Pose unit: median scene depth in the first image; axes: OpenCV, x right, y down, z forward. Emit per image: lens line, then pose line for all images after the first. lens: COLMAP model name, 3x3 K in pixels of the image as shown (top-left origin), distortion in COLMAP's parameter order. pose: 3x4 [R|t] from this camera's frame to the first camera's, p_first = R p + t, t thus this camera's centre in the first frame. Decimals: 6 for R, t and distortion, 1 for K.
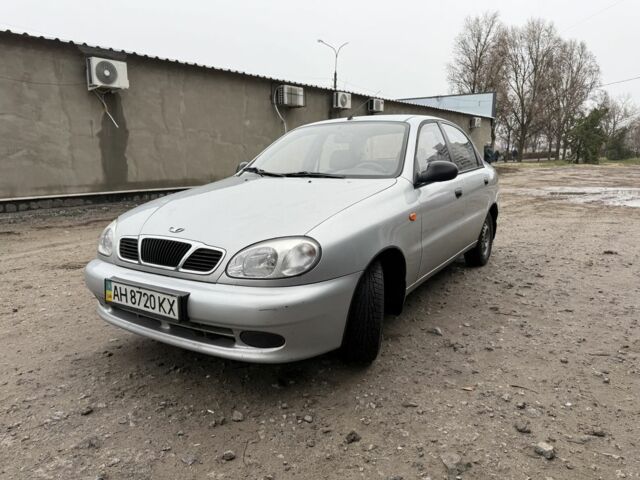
lens RADIAL K [[466.3, 0, 320.0], [0, 466.3, 240.0], [0, 0, 1]] dist [0.052467, -0.054824]
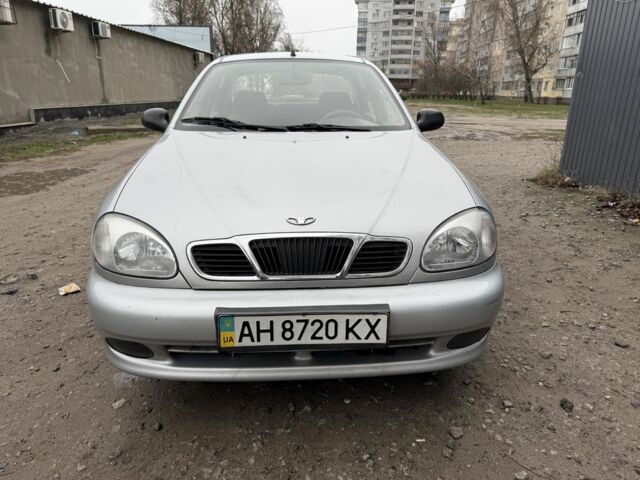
lens RADIAL K [[466.3, 0, 320.0], [0, 466.3, 240.0], [0, 0, 1]] dist [0.052467, -0.054824]
pose [[0.801723, -0.169019, 0.573299, -0.697153], [0.094634, 0.982980, 0.157461, -0.100565], [-0.590156, -0.071987, 0.804073, 0.437877]]
